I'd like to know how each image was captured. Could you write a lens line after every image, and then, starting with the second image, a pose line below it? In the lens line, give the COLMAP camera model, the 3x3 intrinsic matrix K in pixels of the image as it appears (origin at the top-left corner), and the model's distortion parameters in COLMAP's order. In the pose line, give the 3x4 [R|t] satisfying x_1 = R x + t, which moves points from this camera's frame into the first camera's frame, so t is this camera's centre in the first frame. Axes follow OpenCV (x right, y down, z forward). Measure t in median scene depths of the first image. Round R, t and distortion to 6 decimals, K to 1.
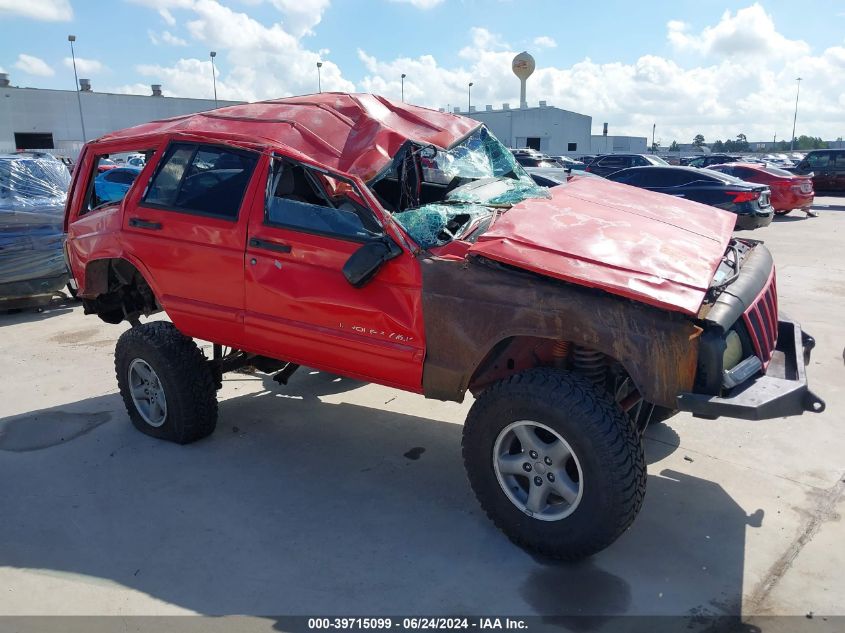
lens RADIAL K [[725.5, 0, 407.7], [0, 725.5, 316.0], [0, 0, 1]] dist [0.005860, -0.015214]
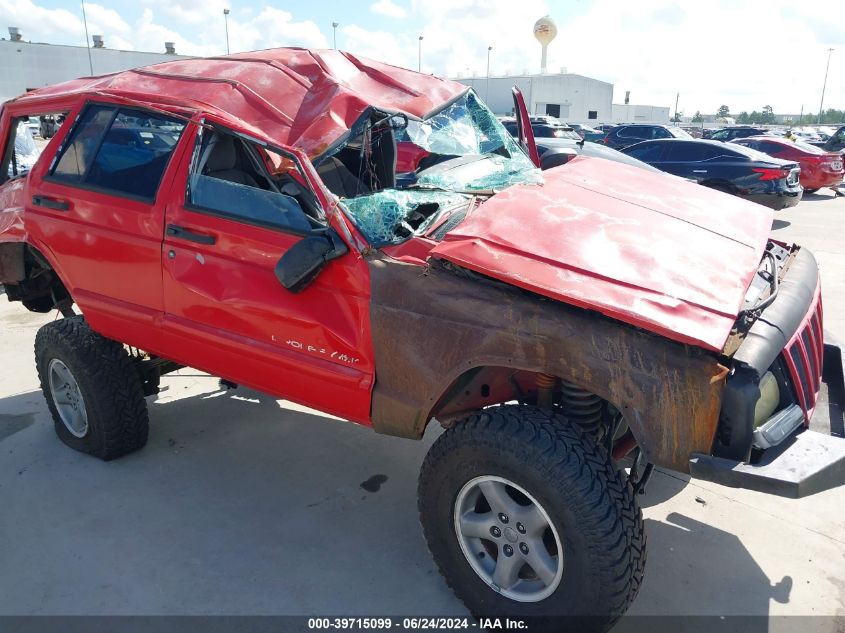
lens RADIAL K [[690.1, 0, 421.2], [0, 690.1, 302.1], [0, 0, 1]] dist [-0.008778, 0.005160]
pose [[0.999450, 0.027041, -0.019220, 0.084355], [-0.026194, 0.998730, 0.043042, -0.064033], [0.020360, -0.042515, 0.998888, 0.240774]]
